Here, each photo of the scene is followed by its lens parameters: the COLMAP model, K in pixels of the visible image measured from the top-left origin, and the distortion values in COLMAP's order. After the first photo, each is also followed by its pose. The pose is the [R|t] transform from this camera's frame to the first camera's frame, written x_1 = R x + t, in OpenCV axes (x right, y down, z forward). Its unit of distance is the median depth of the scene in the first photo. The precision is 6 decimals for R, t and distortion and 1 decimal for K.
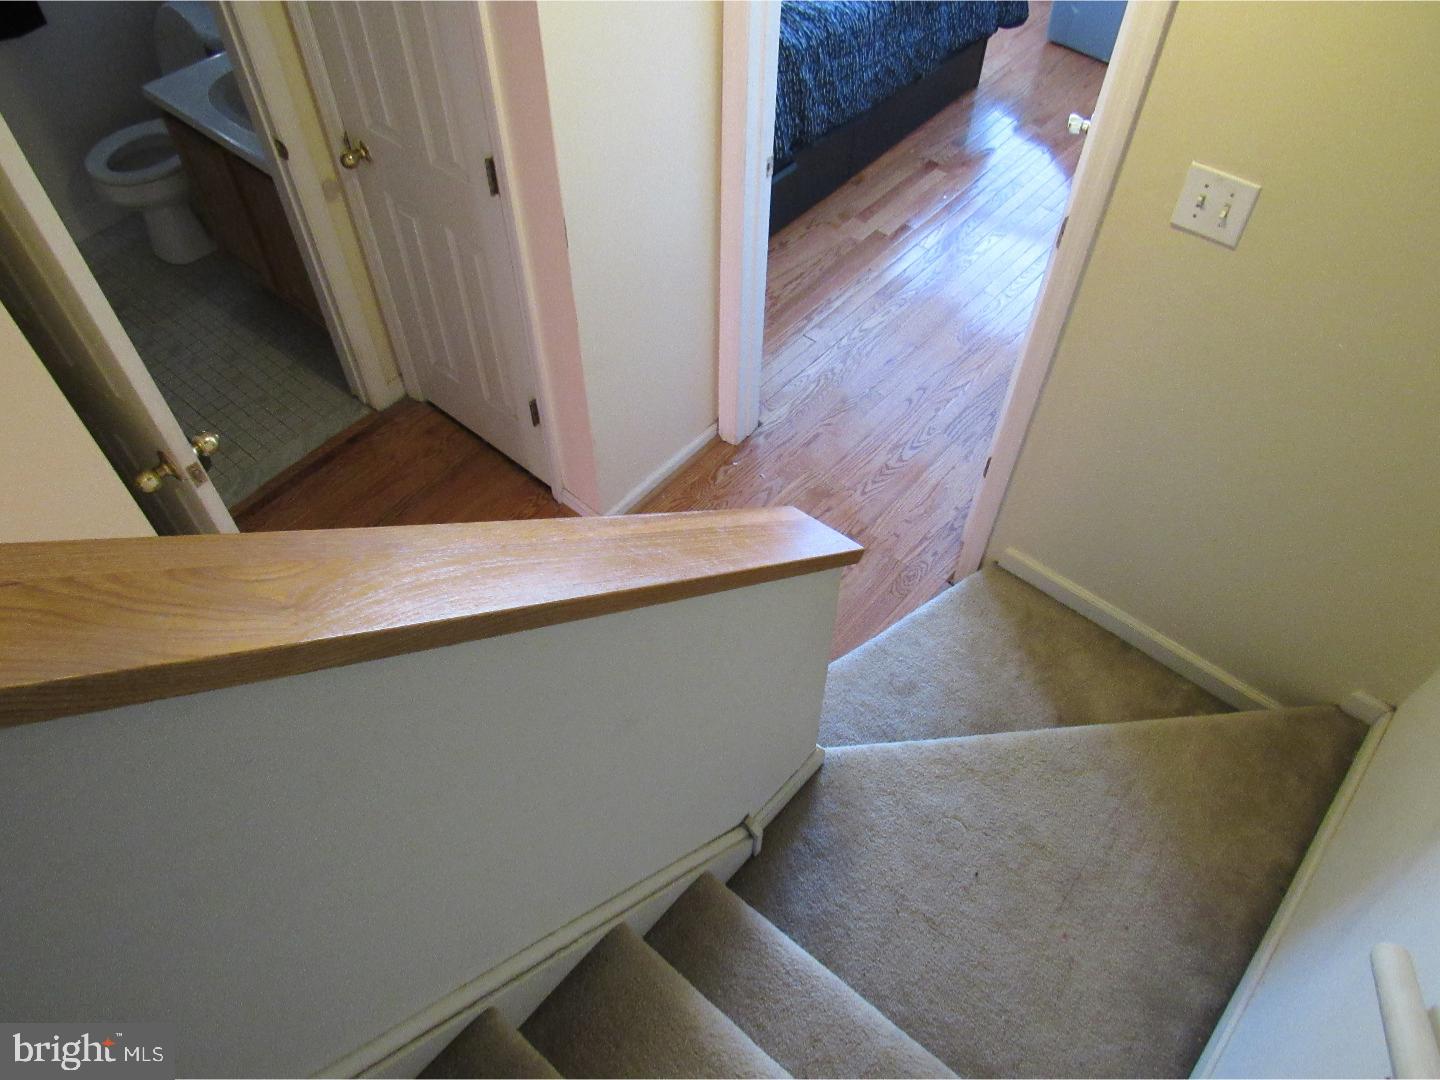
lens RADIAL K [[1019.3, 0, 717.3], [0, 1019.3, 539.3], [0, 0, 1]] dist [-0.033249, 0.003539]
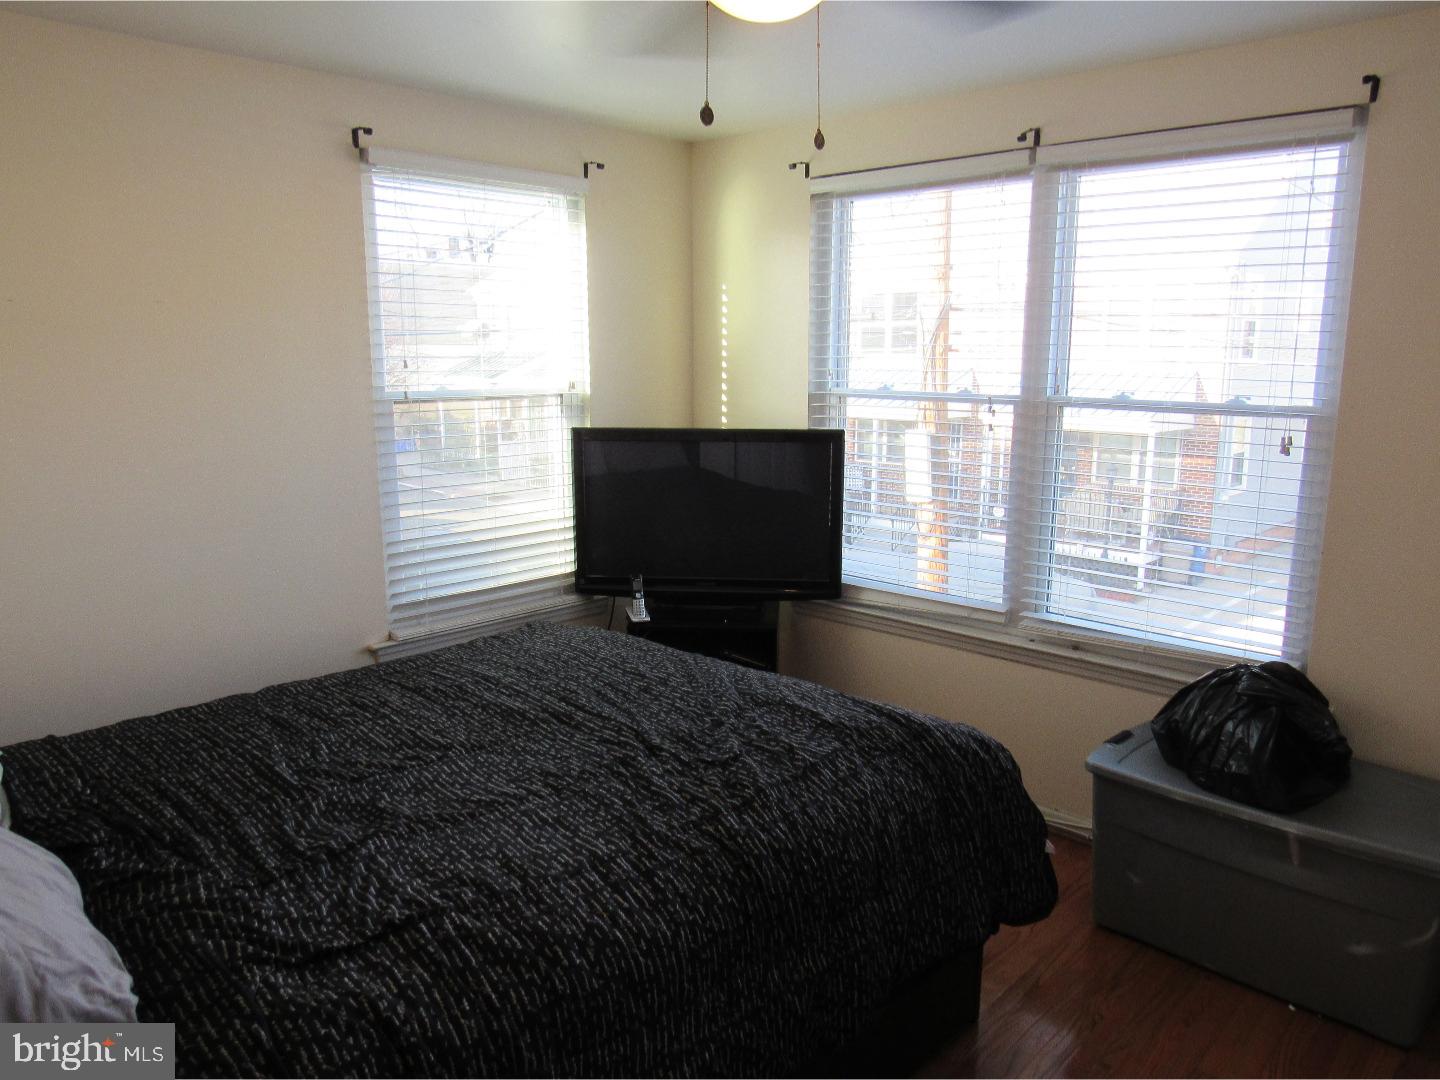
lens RADIAL K [[1019.3, 0, 719.5], [0, 1019.3, 537.6], [0, 0, 1]] dist [-0.033249, 0.003539]
pose [[0.998532, 0.006524, -0.053772, 0.184830], [-0.040996, 0.739850, -0.671521, -0.338906], [0.035402, 0.672740, 0.739032, 0.531712]]
